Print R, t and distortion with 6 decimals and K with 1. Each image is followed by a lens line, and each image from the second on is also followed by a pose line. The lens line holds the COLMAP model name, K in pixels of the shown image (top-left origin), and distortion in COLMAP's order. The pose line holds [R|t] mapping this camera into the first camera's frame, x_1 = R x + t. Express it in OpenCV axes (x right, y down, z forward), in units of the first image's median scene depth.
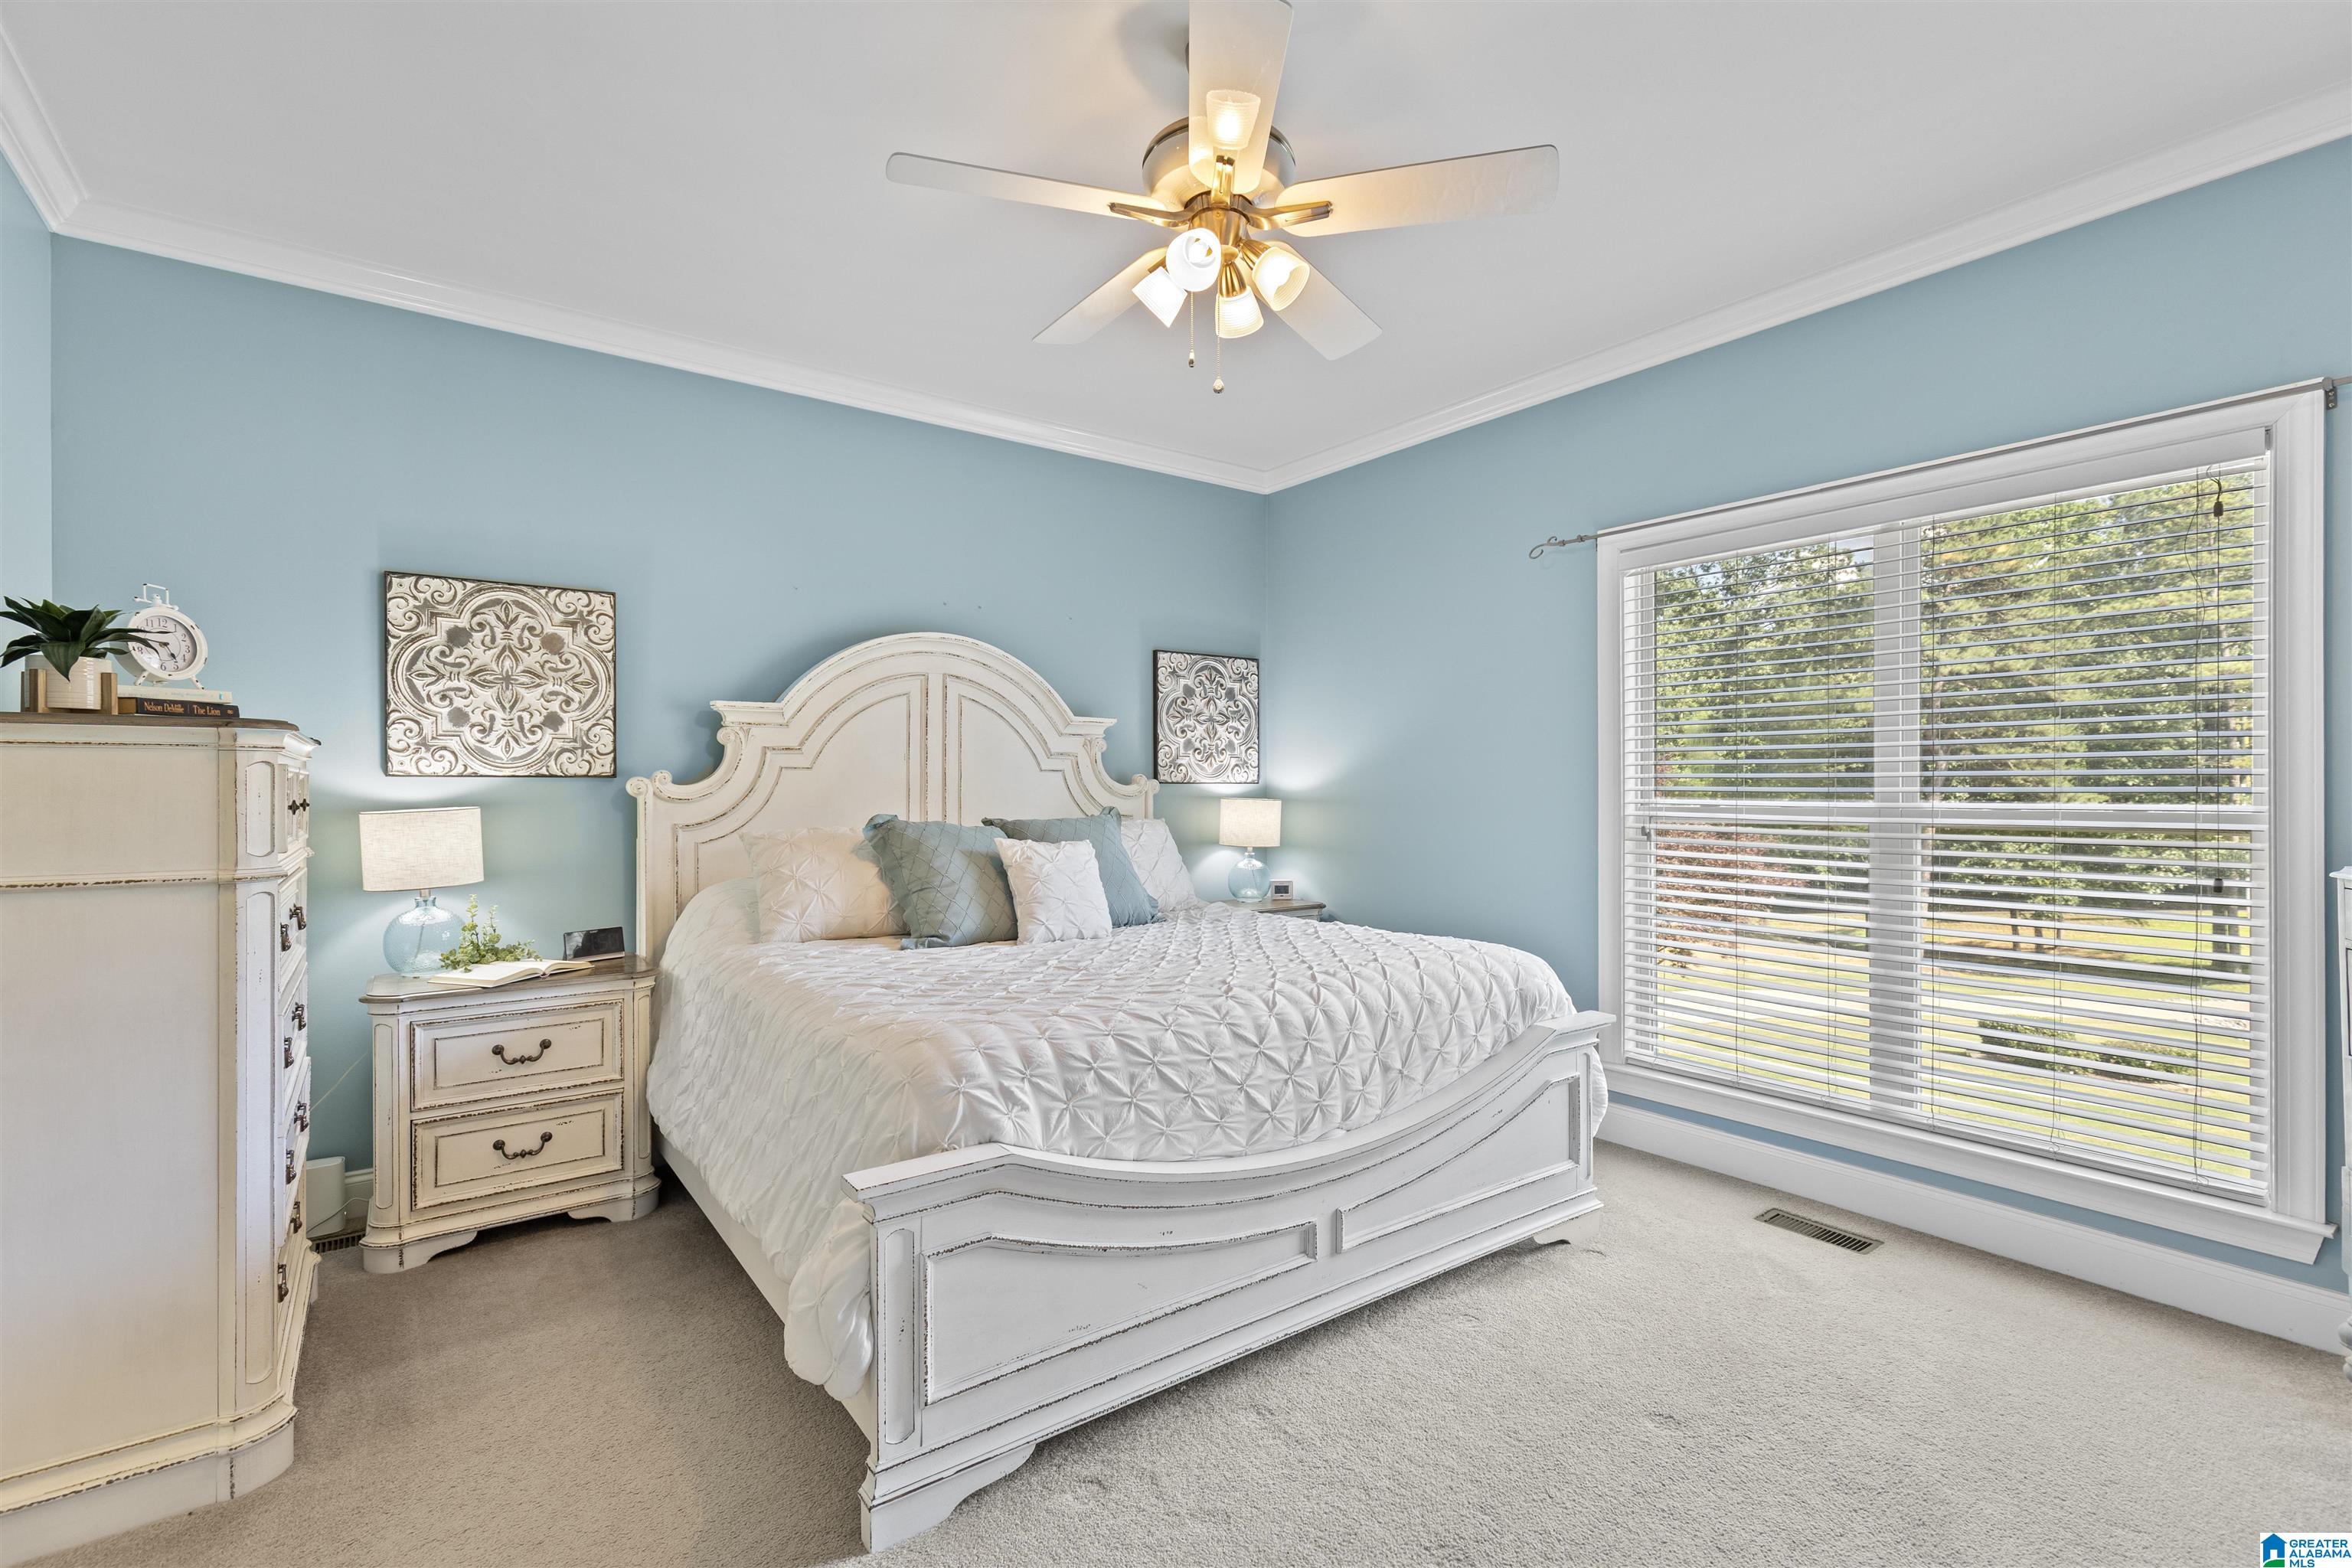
lens RADIAL K [[1070.3, 0, 1177.9], [0, 1070.3, 777.2], [0, 0, 1]] dist [0.012529, -0.001428]
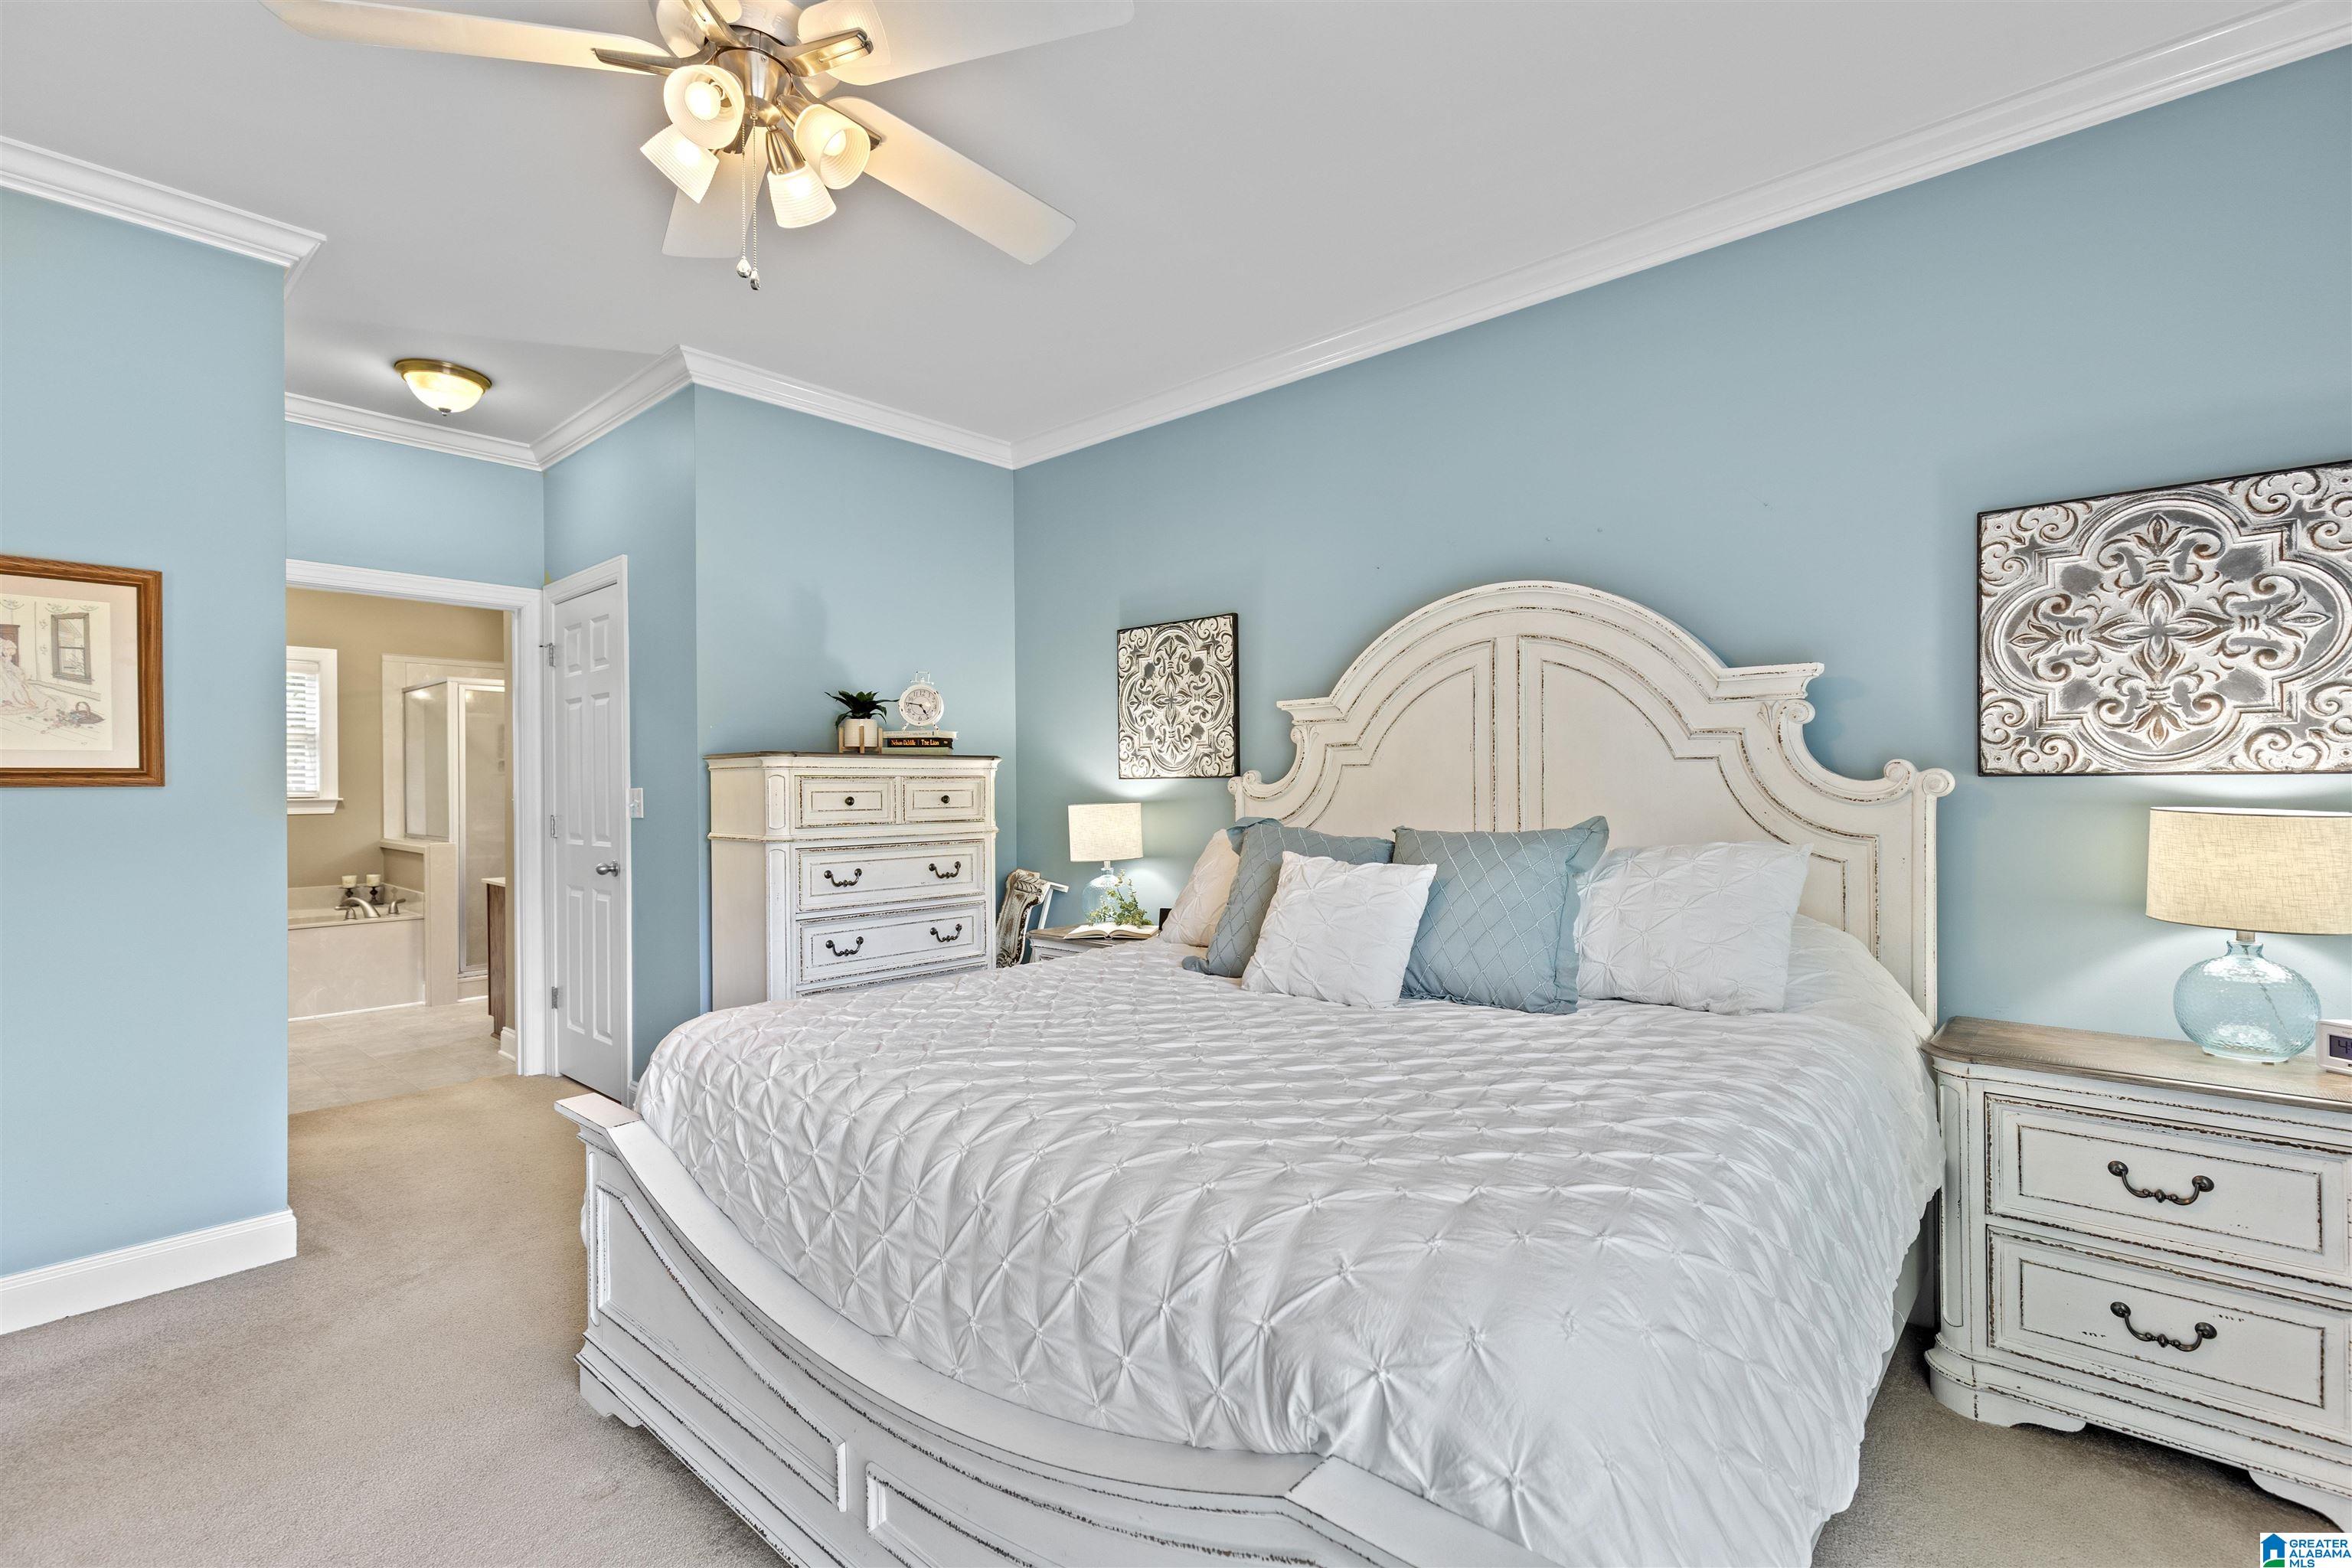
lens RADIAL K [[1070.3, 0, 1169.7], [0, 1070.3, 794.4], [0, 0, 1]] dist [0.012529, -0.001428]
pose [[0.191201, 0.017333, -0.981398, 0.546896], [0.024920, 0.999436, 0.022506, -0.008511], [0.981235, -0.028759, 0.190661, 0.691901]]
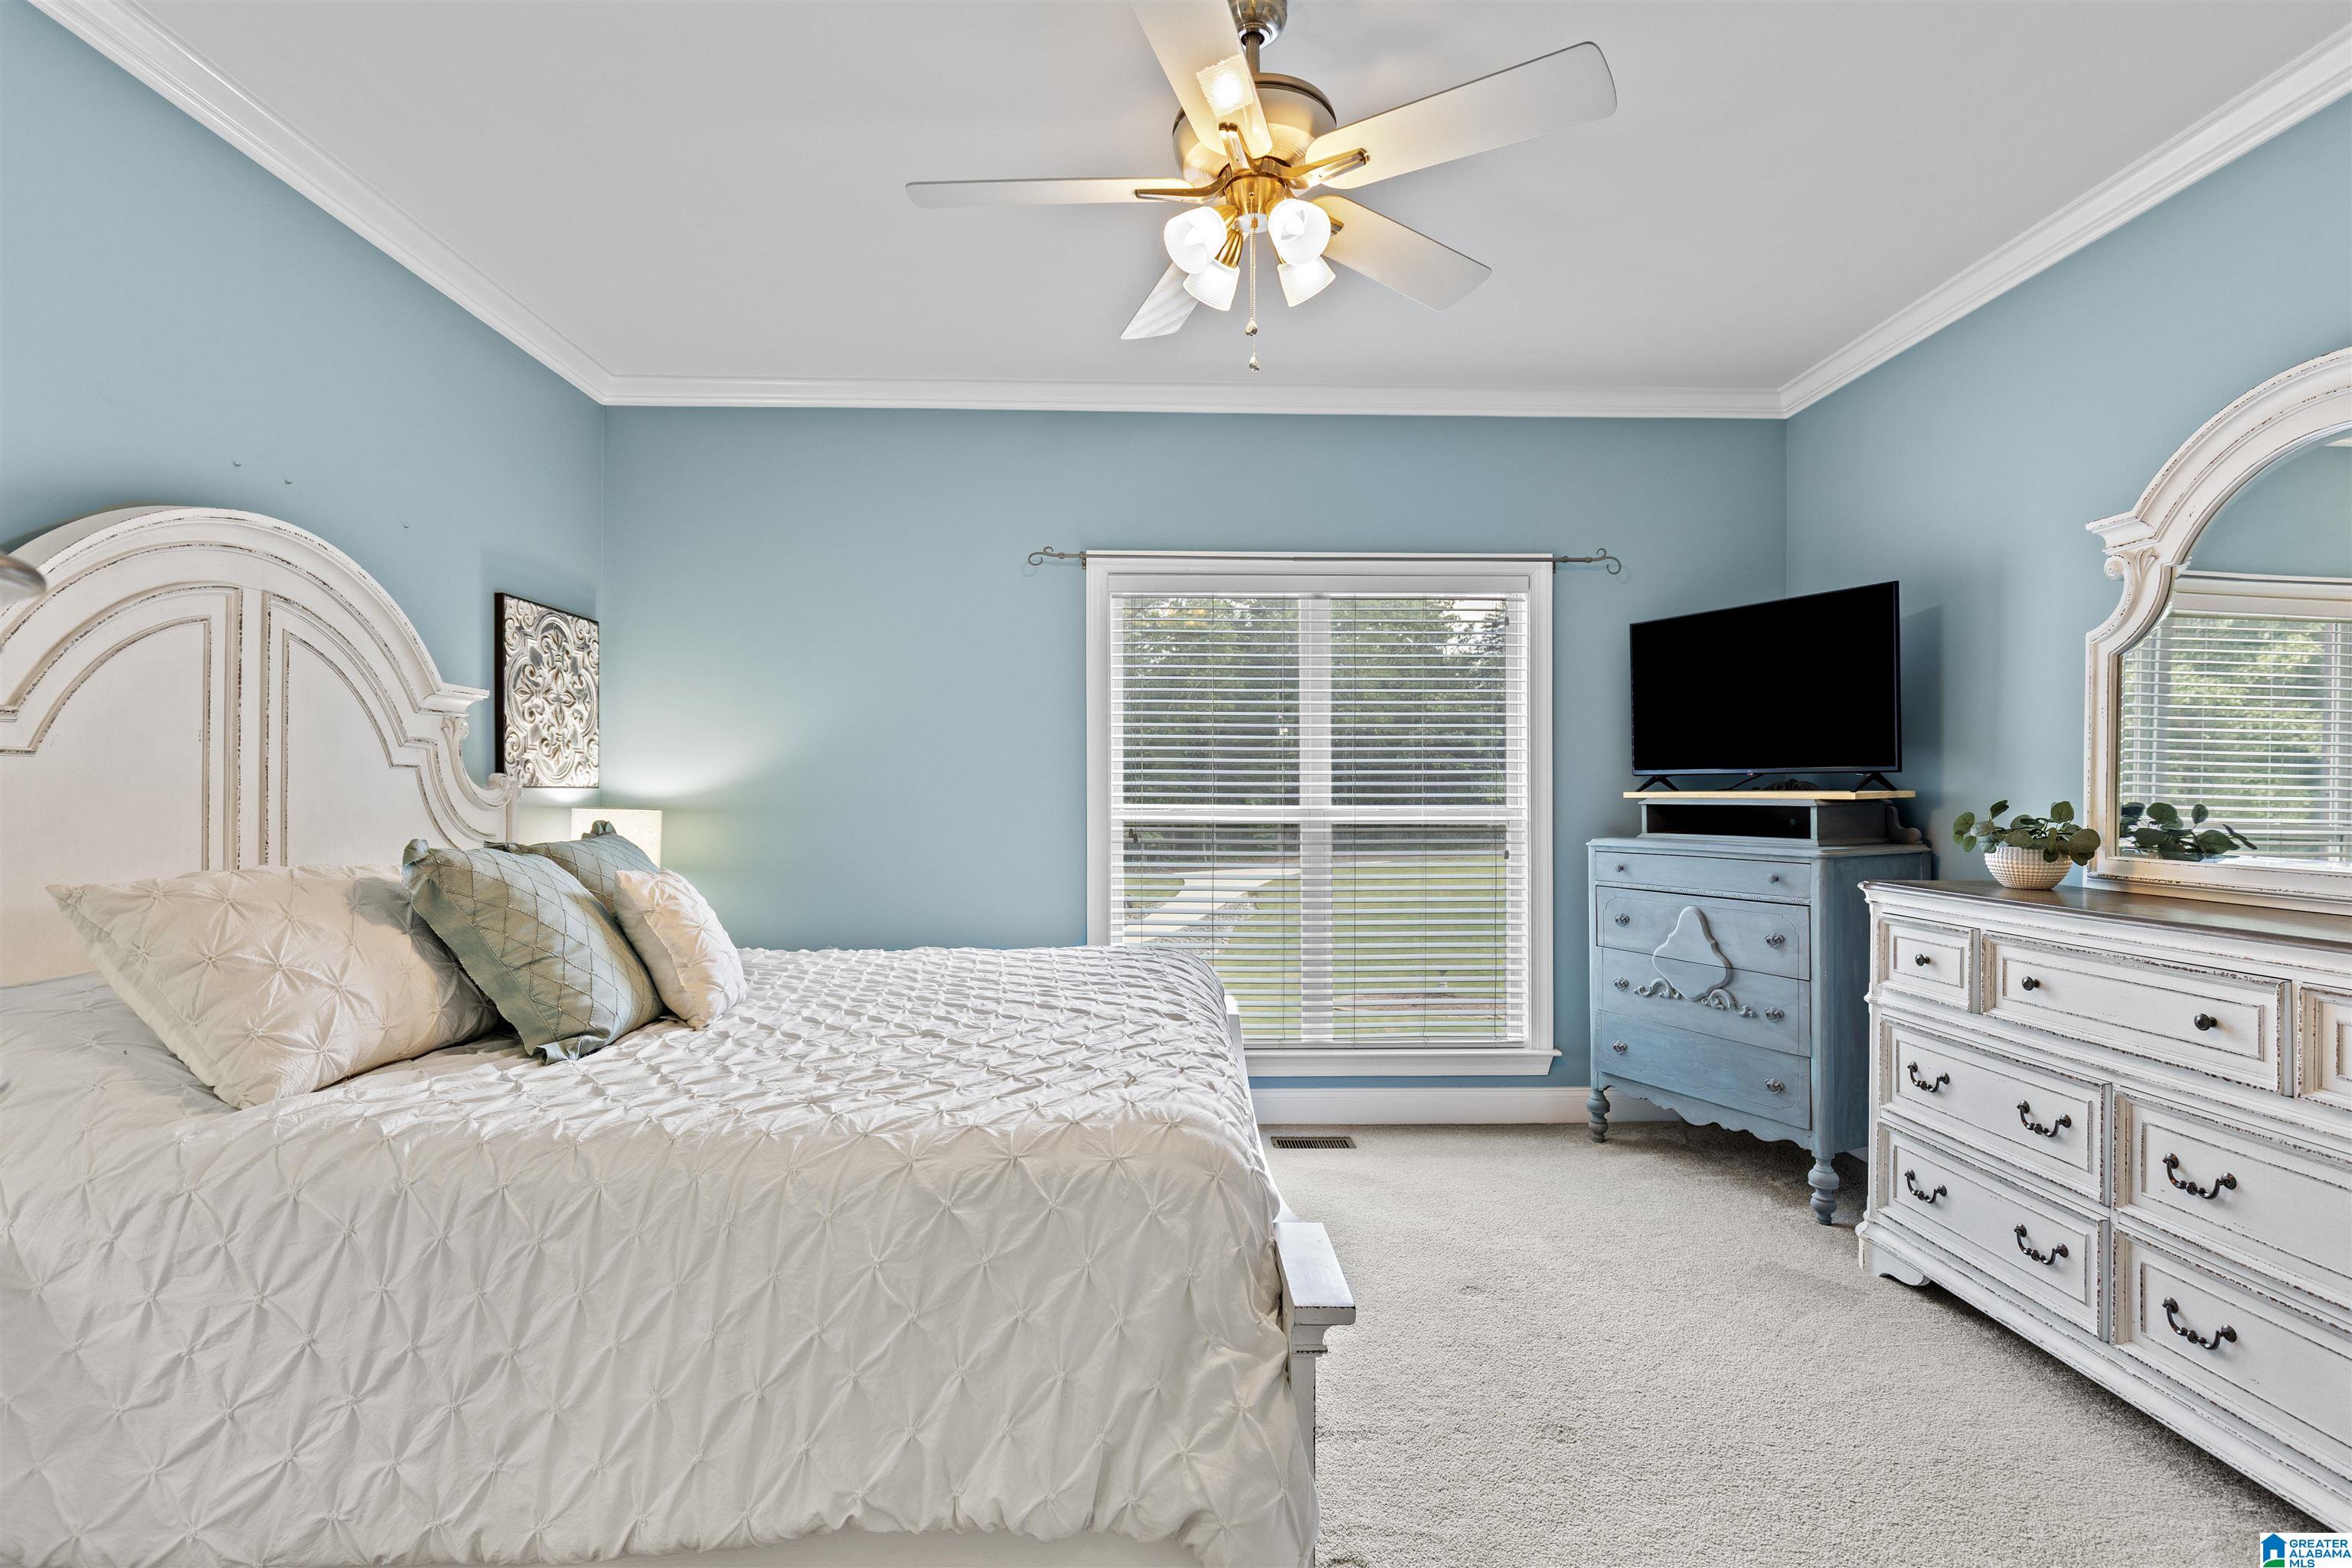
lens RADIAL K [[1139.1, 0, 1177.9], [0, 1139.1, 786.4], [0, 0, 1]] dist [0.006839, 0.000451]
pose [[0.573360, 0.006259, 0.819280, -0.494280], [-0.009703, 0.999953, -0.000850, 0.002378], [-0.819246, -0.007462, 0.573393, 0.295152]]
